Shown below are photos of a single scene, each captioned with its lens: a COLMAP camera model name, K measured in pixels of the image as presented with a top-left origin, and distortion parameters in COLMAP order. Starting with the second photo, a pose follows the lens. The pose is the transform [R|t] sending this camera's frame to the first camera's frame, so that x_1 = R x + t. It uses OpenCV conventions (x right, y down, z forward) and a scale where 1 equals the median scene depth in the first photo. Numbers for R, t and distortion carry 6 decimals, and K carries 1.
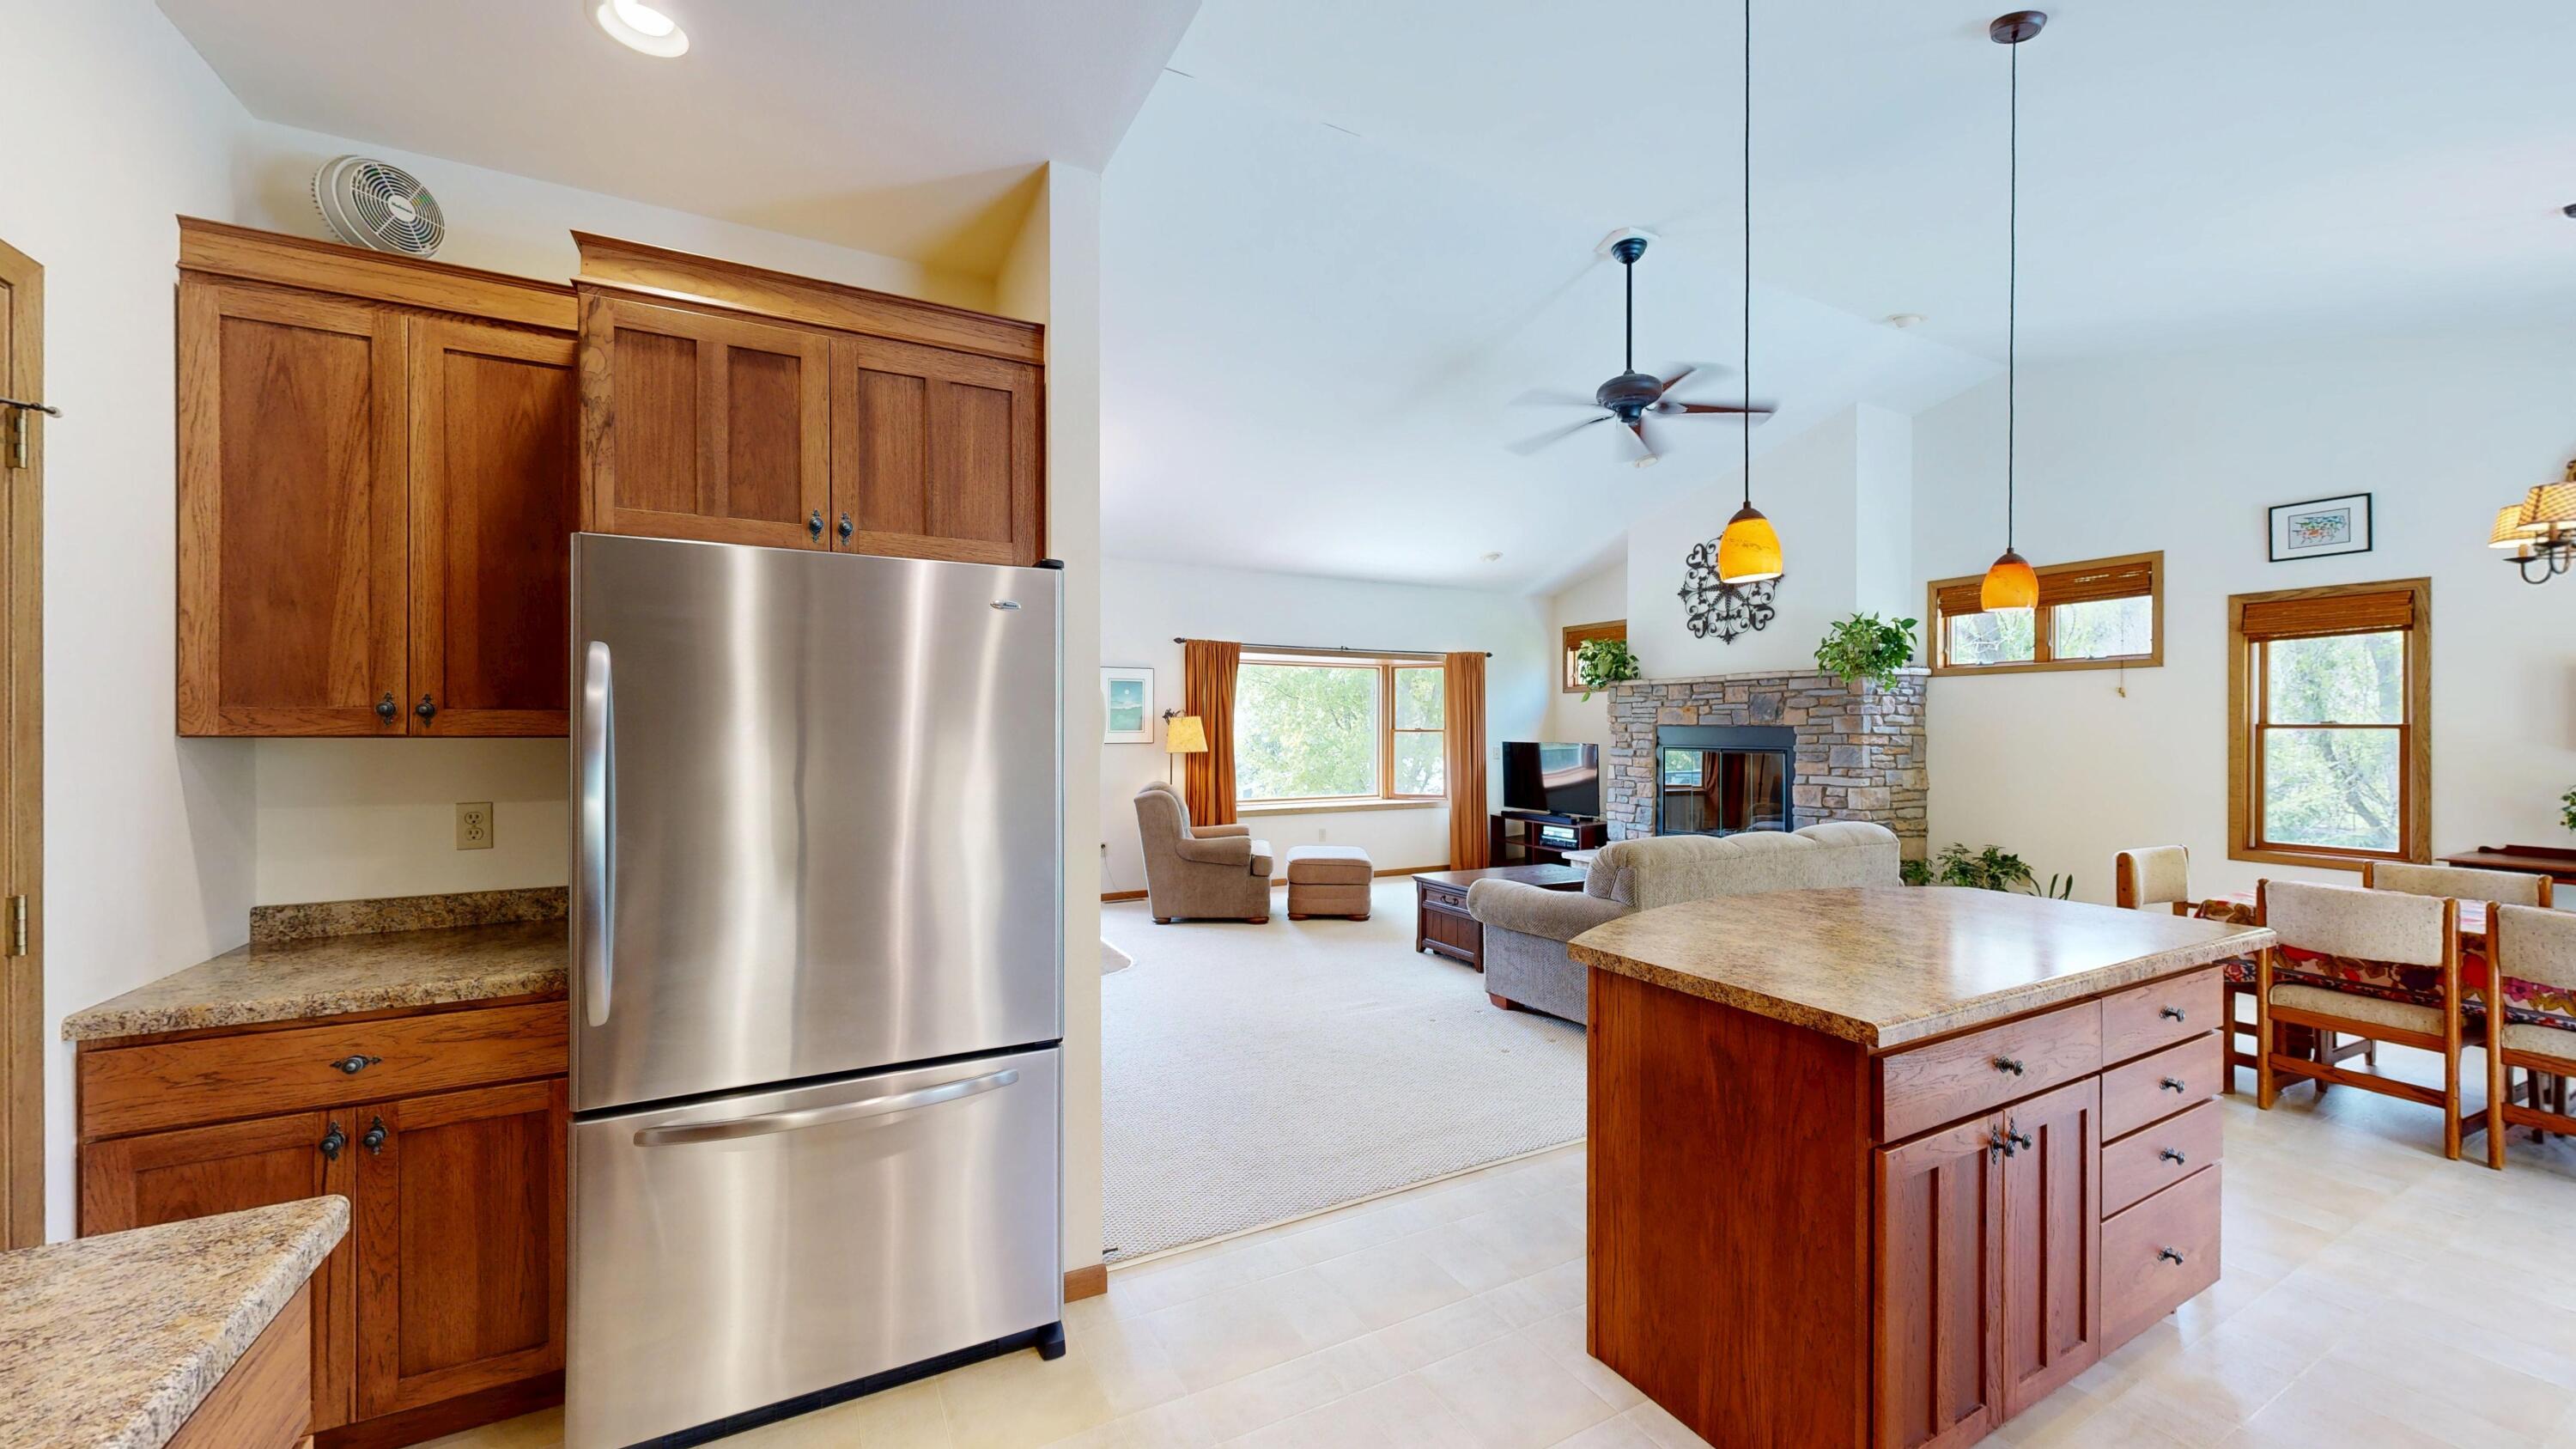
lens RADIAL K [[944.7, 0, 1285.0], [0, 944.7, 728.5], [0, 0, 1]] dist [0.000963, -0.000878]
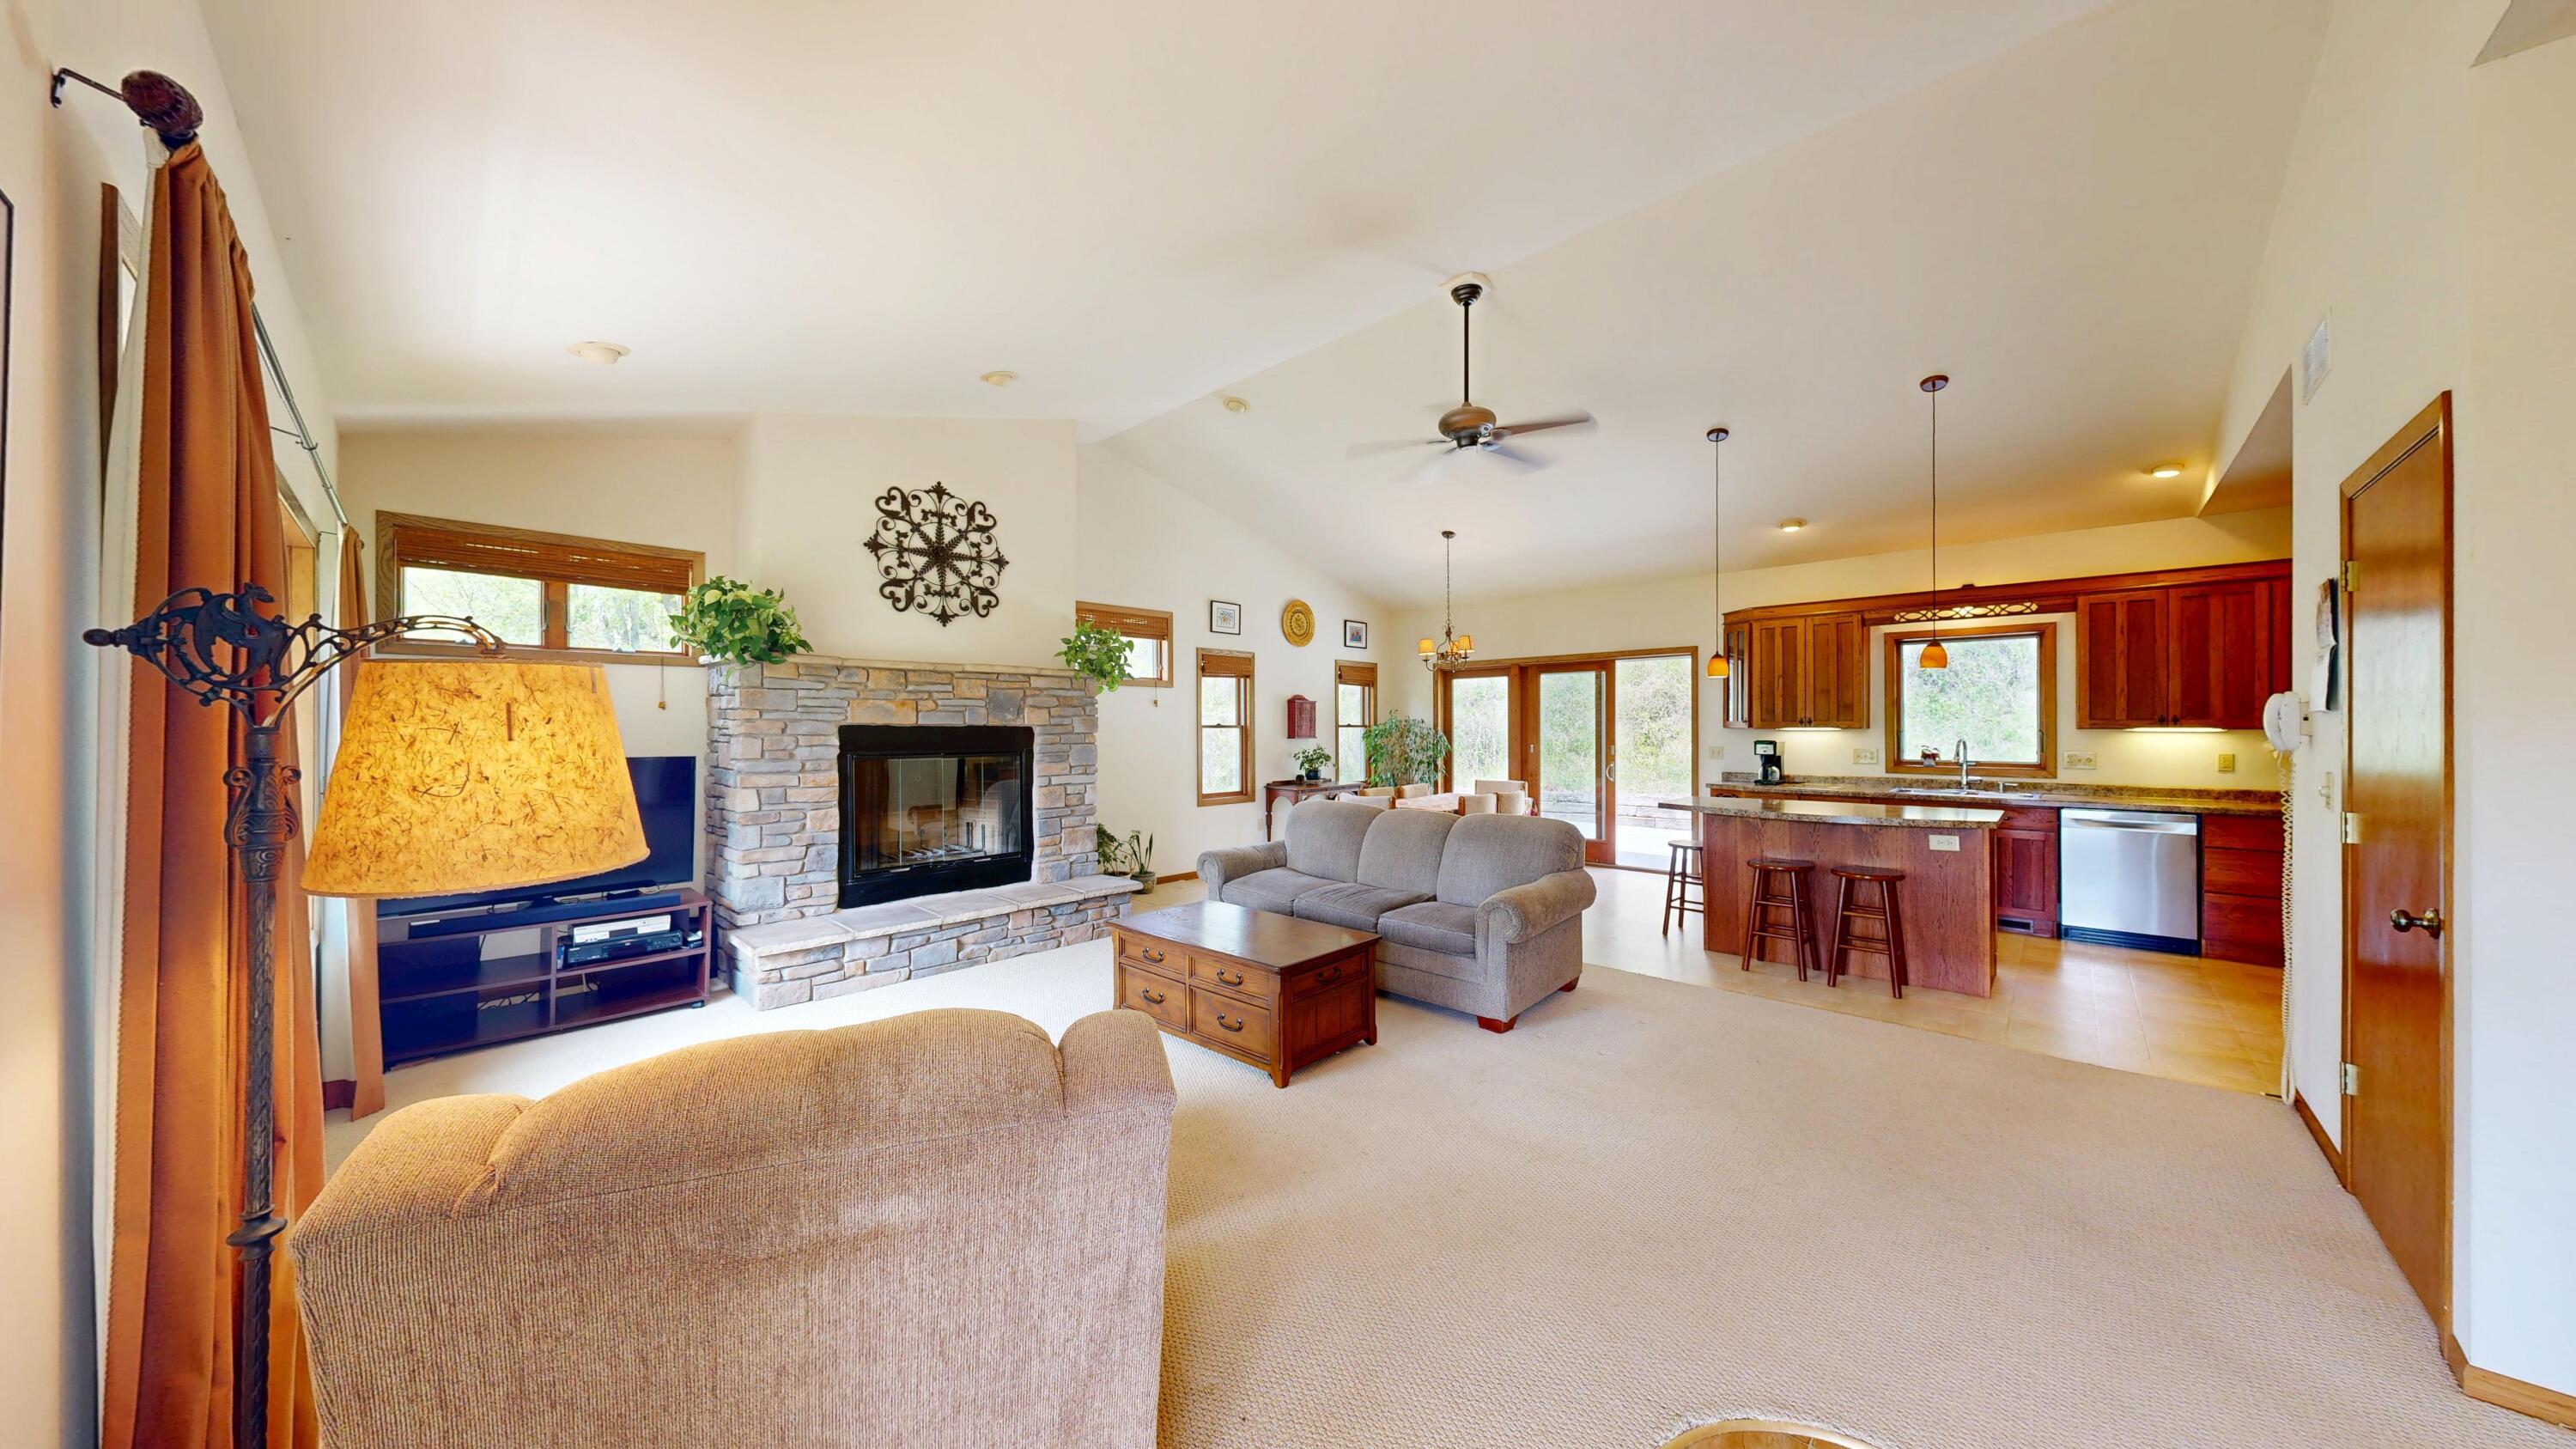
lens RADIAL K [[815.3, 0, 1285.8], [0, 815.3, 727.7], [0, 0, 1]] dist [-0.002466, 0.000374]
pose [[-0.311242, 0.000241, 0.950331, -0.317237], [0.002616, 0.999996, 0.000603, -0.000466], [-0.950327, 0.002674, -0.311241, 1.004114]]
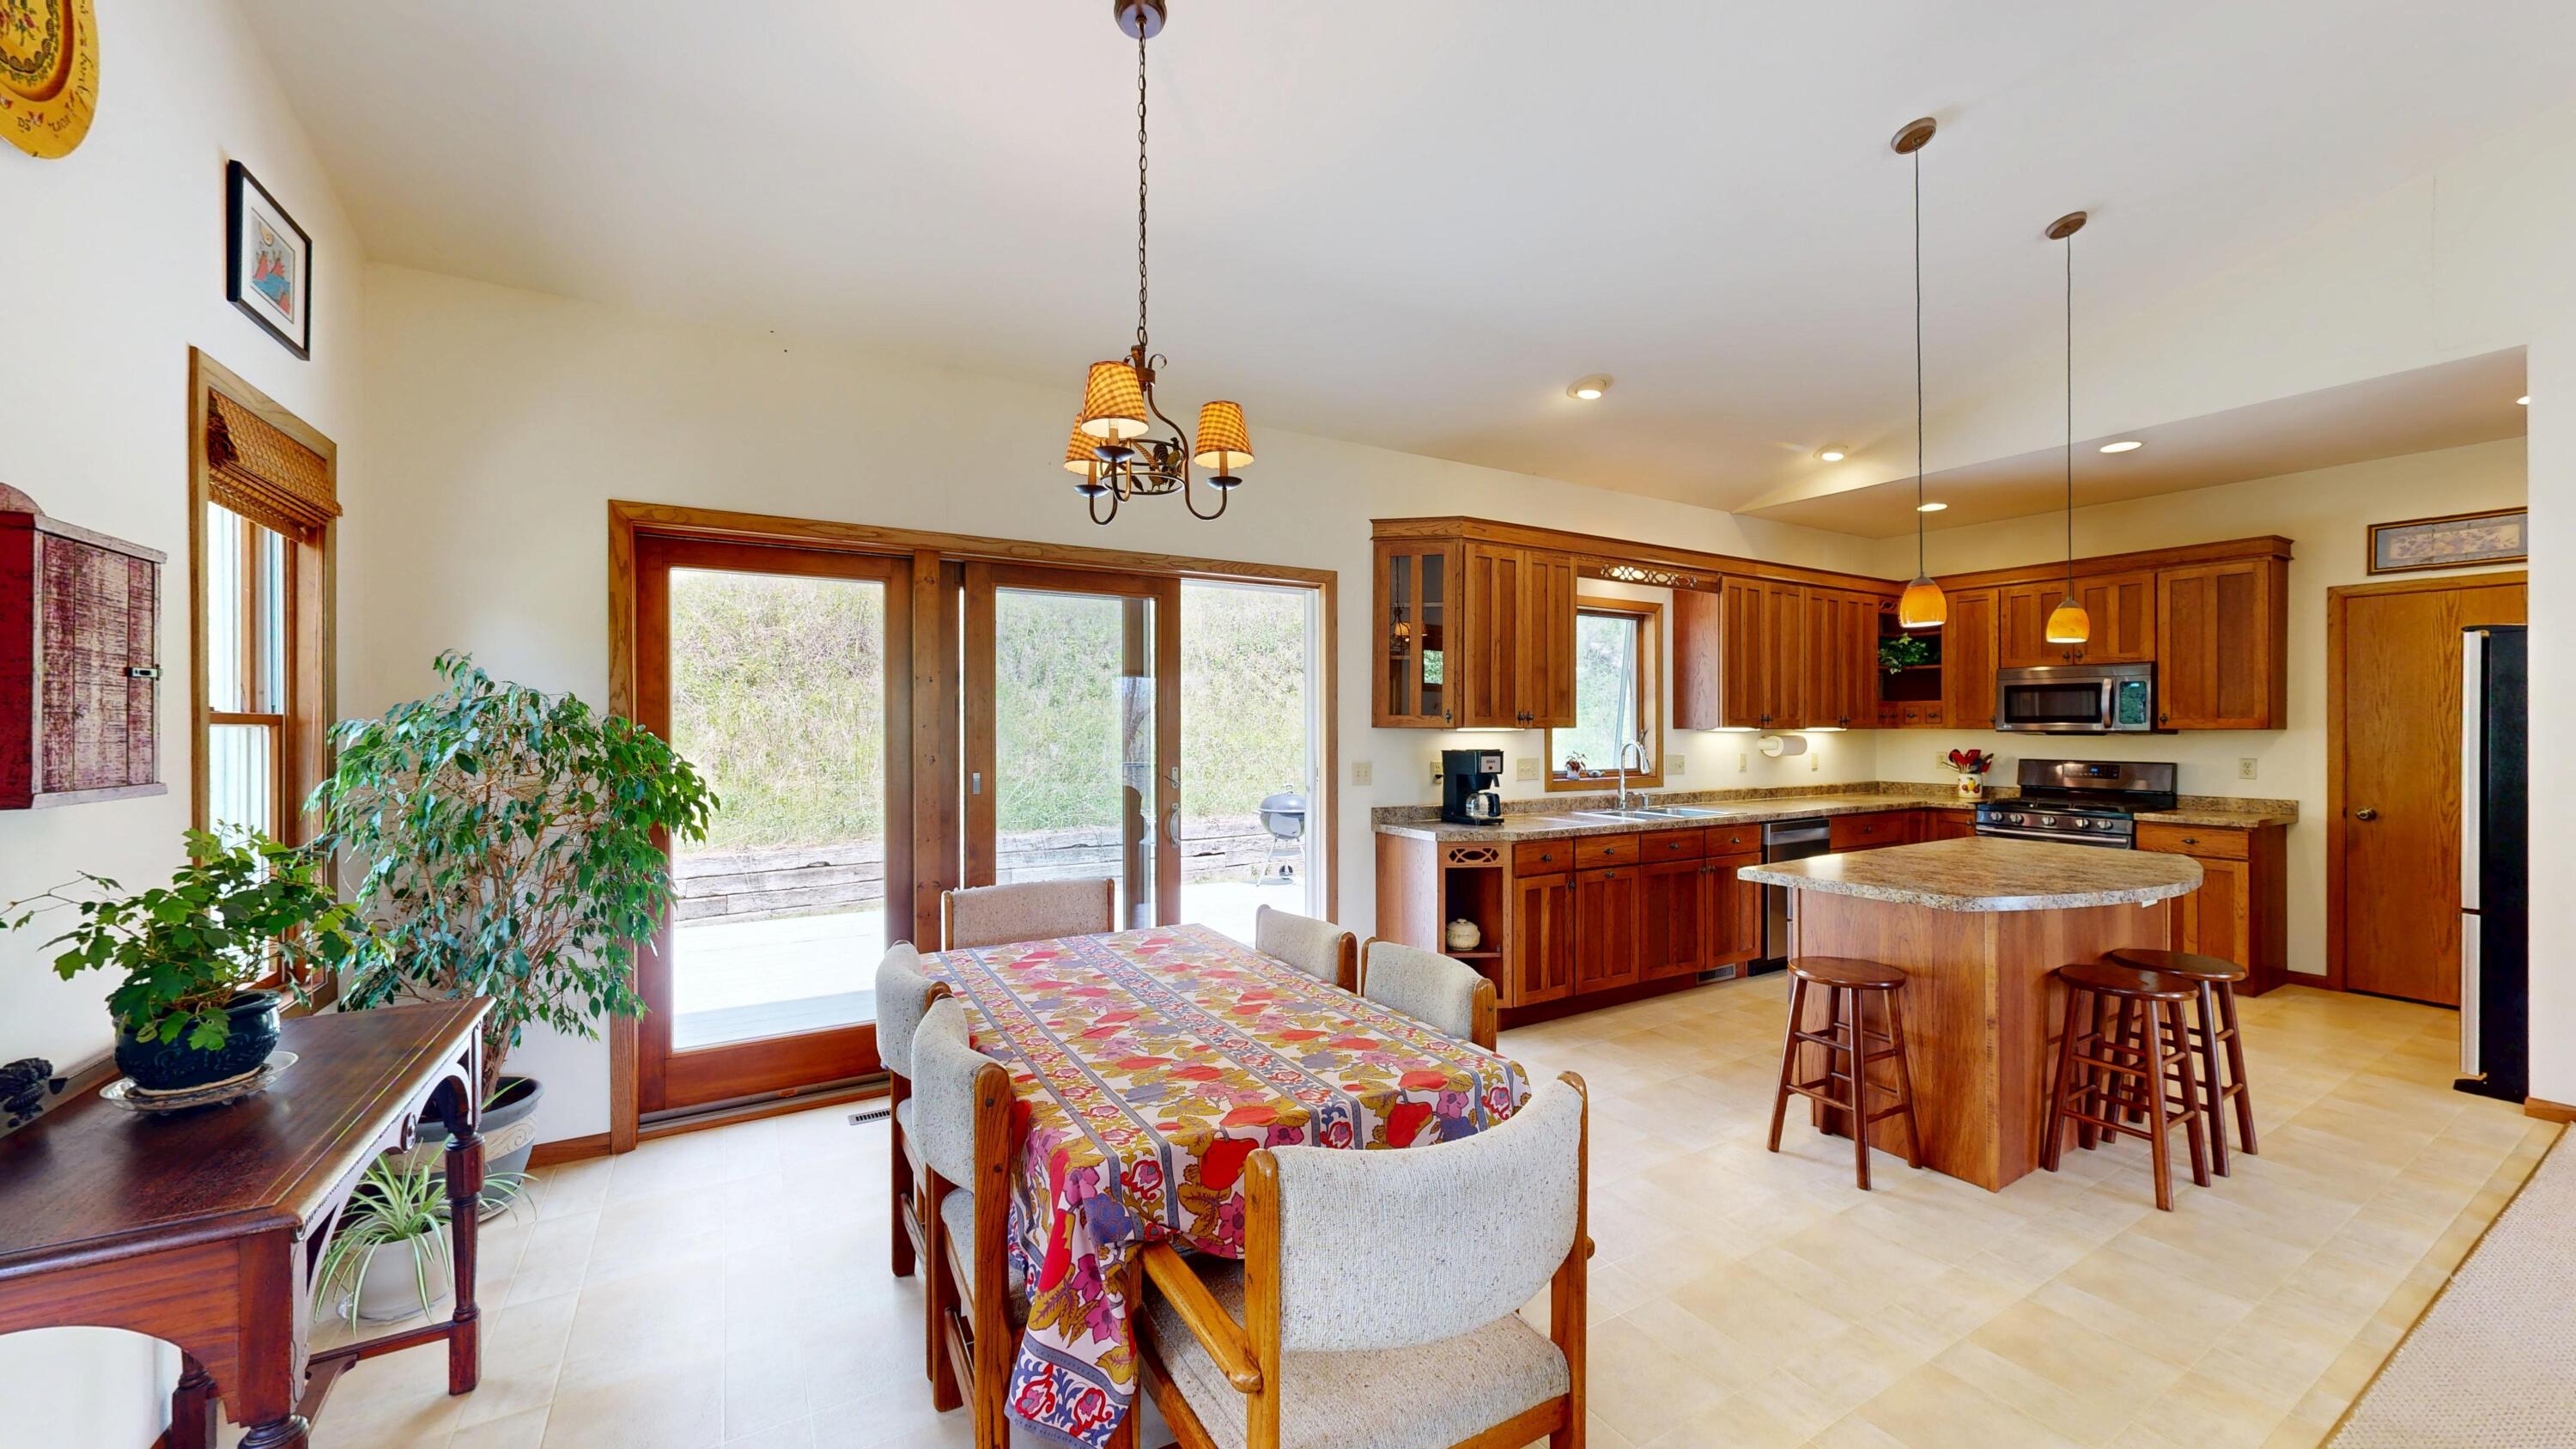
lens RADIAL K [[944.7, 0, 1287.2], [0, 944.7, 731.5], [0, 0, 1]] dist [0.000963, -0.000878]
pose [[-0.999037, 0.000692, -0.043865, 0.605247], [0.000425, 0.999981, 0.006091, 0.000384], [0.043868, 0.006066, -0.999019, 0.804856]]
